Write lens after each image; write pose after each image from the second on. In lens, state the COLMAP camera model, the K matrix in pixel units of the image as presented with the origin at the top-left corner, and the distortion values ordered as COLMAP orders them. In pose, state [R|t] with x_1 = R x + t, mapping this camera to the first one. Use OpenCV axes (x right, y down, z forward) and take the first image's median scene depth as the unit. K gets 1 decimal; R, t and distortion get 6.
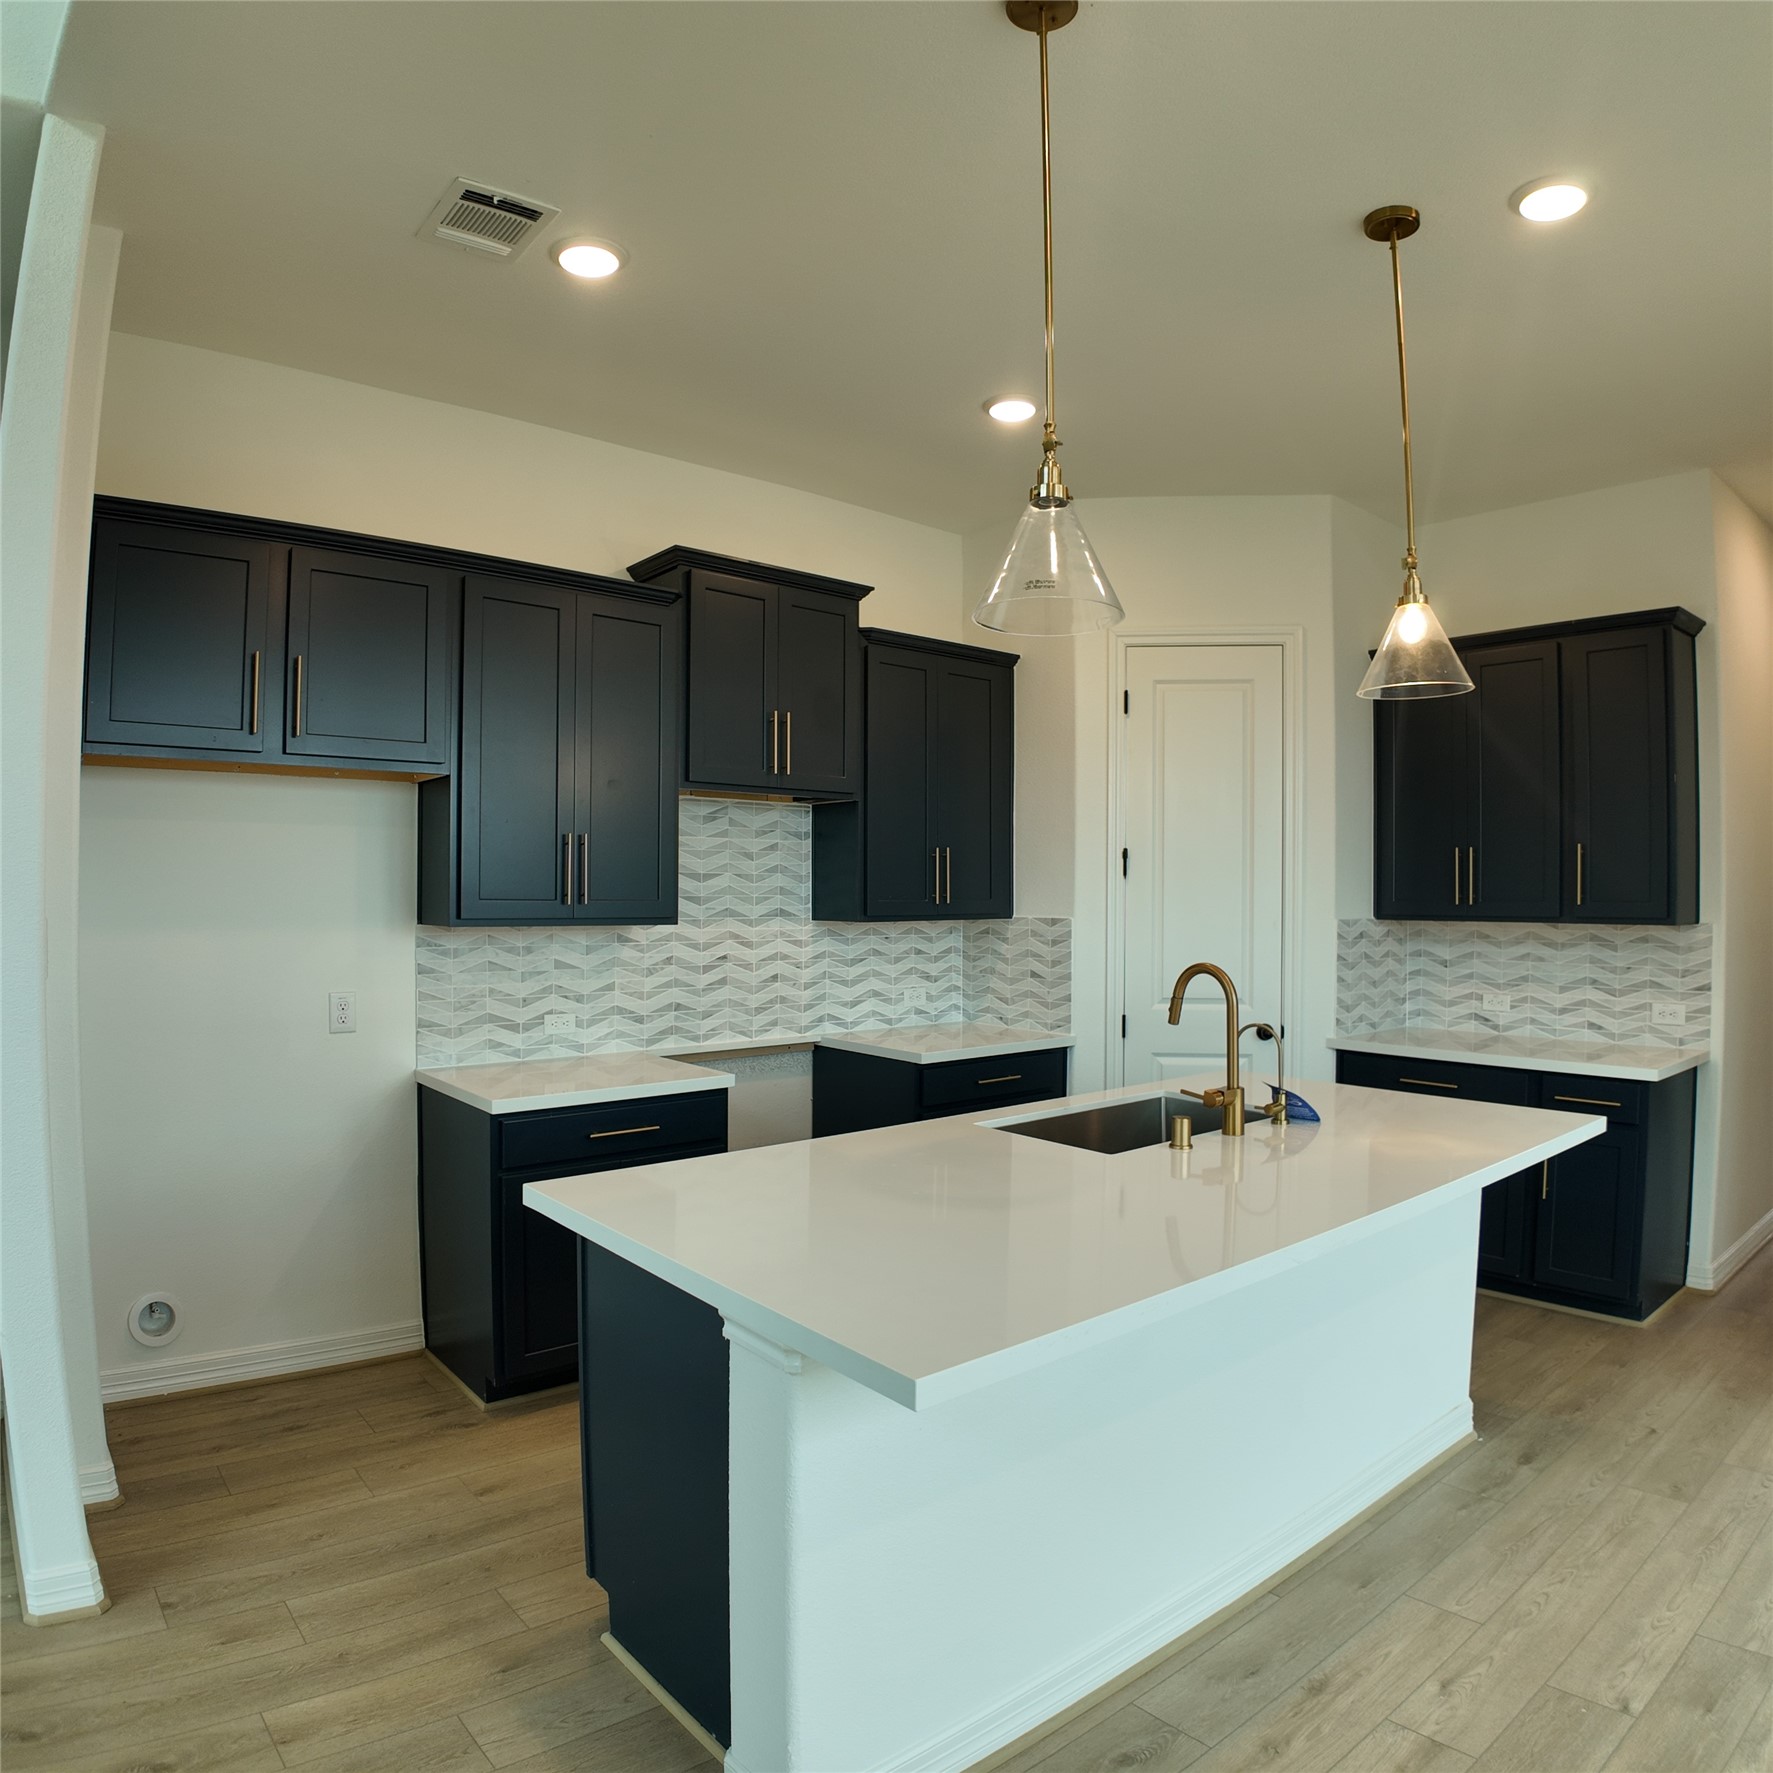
lens RADIAL K [[1173.2, 0, 894.9], [0, 1173.2, 892.7], [0, 0, 1]] dist [-0.047072, -0.098201]
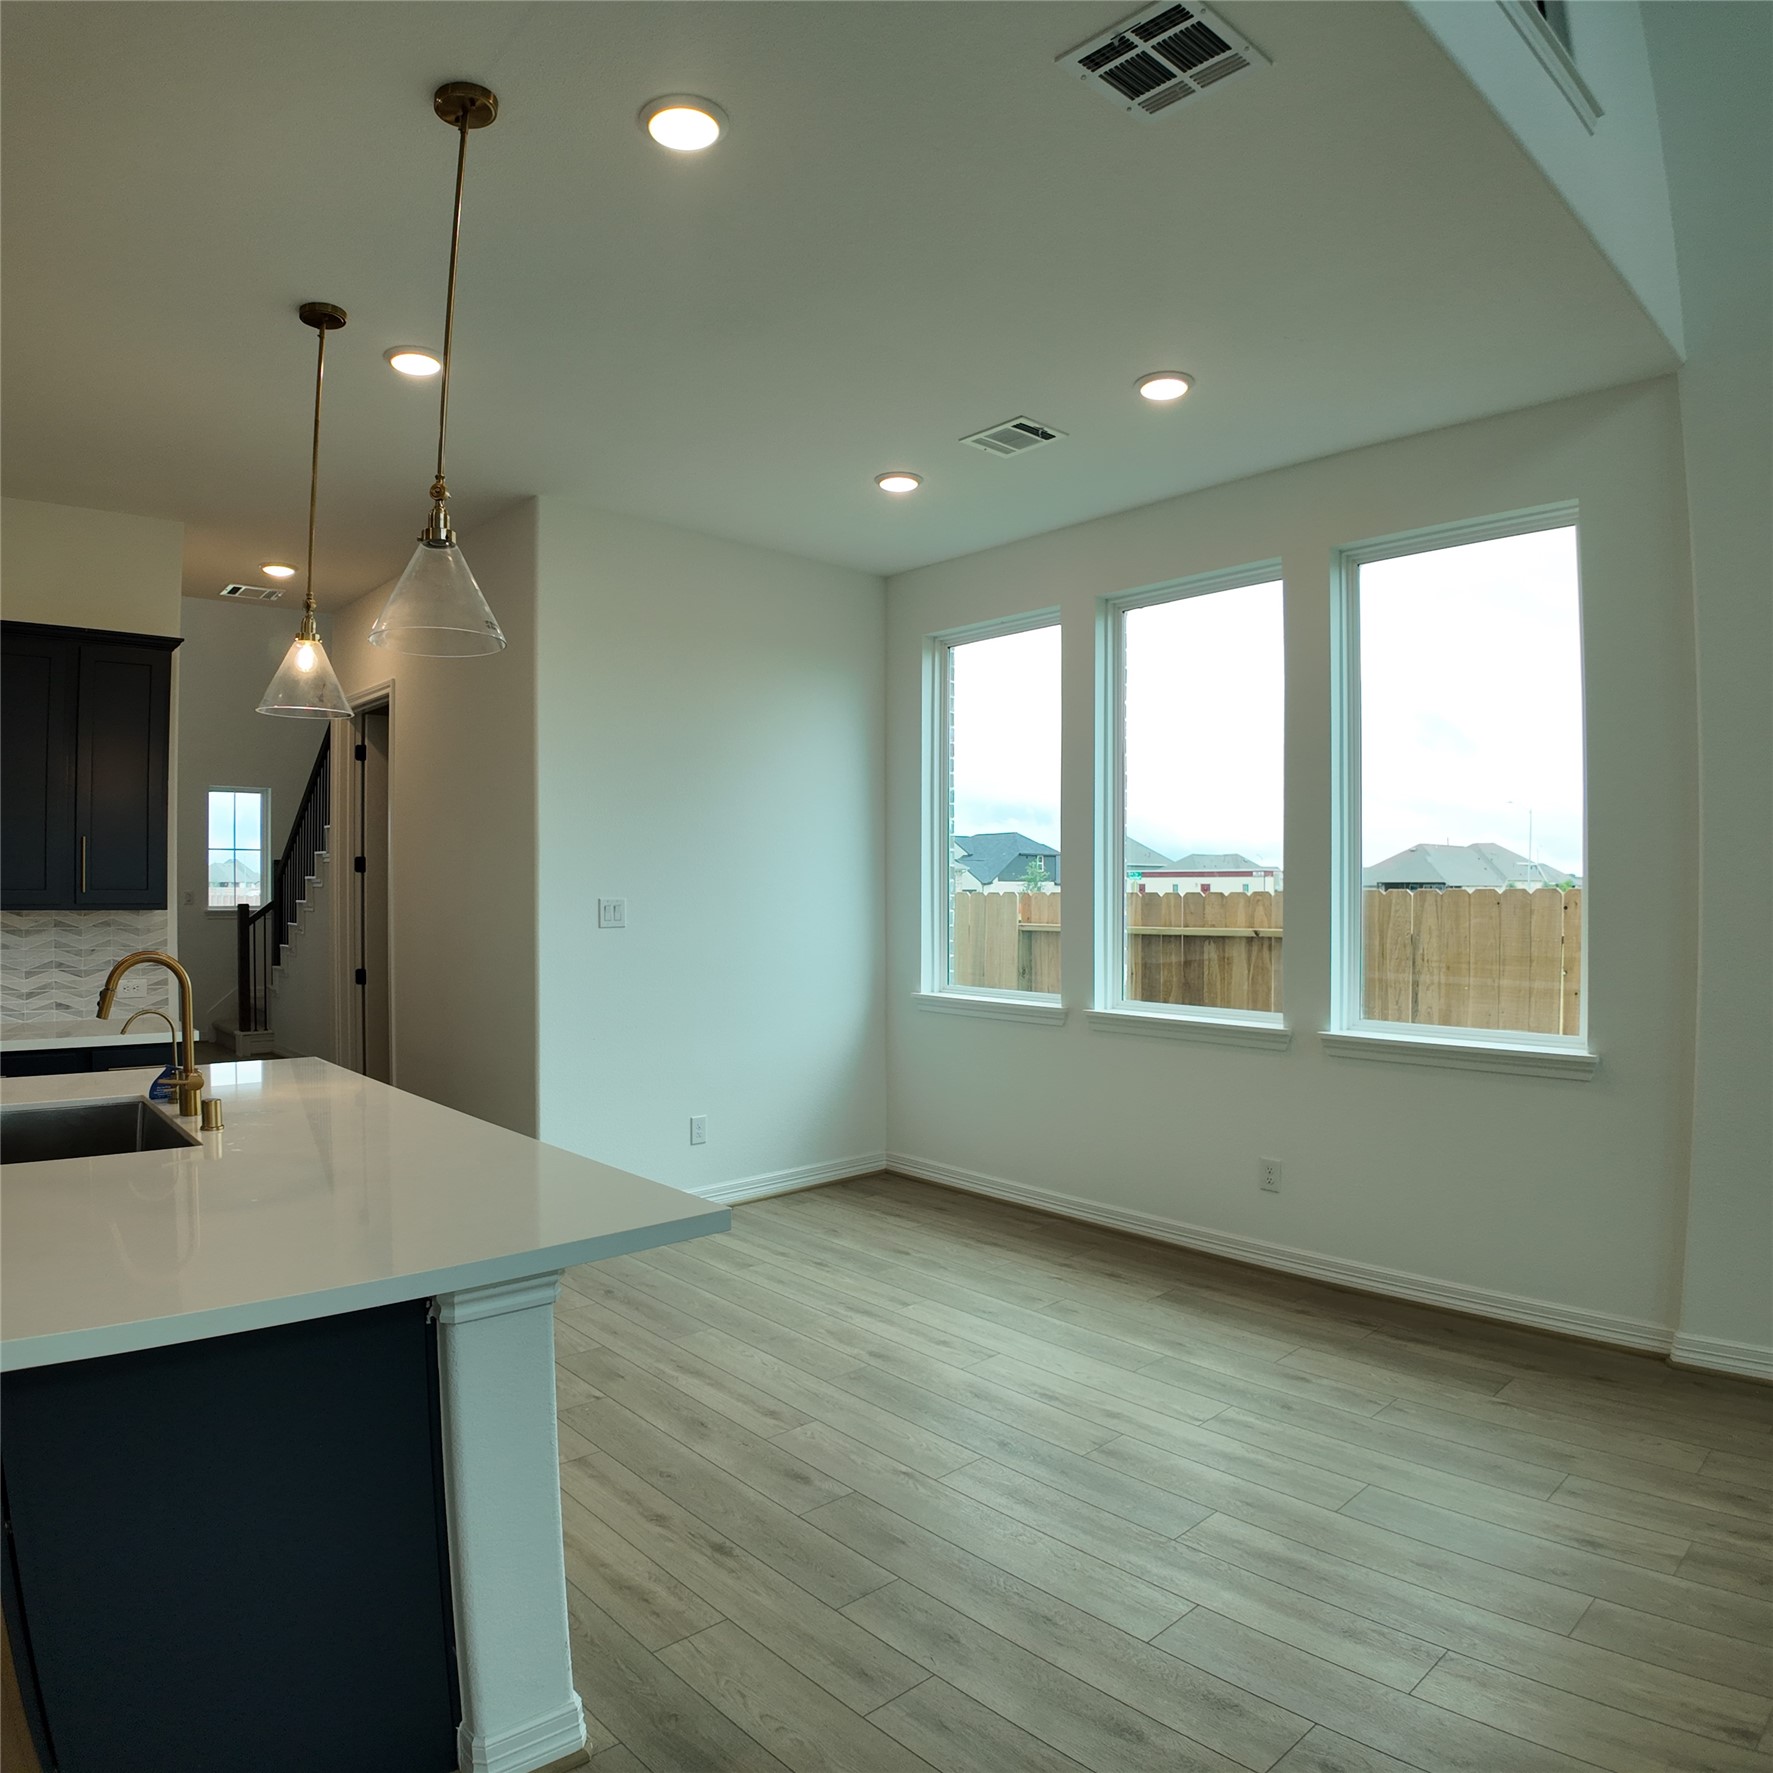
lens RADIAL K [[1173.2, 0, 894.9], [0, 1173.2, 892.7], [0, 0, 1]] dist [-0.047072, -0.098201]
pose [[-0.055423, -0.005897, 0.998446, -0.466670], [-0.002314, 0.999981, 0.005778, 0.002634], [-0.998460, -0.001990, -0.055435, 0.273678]]
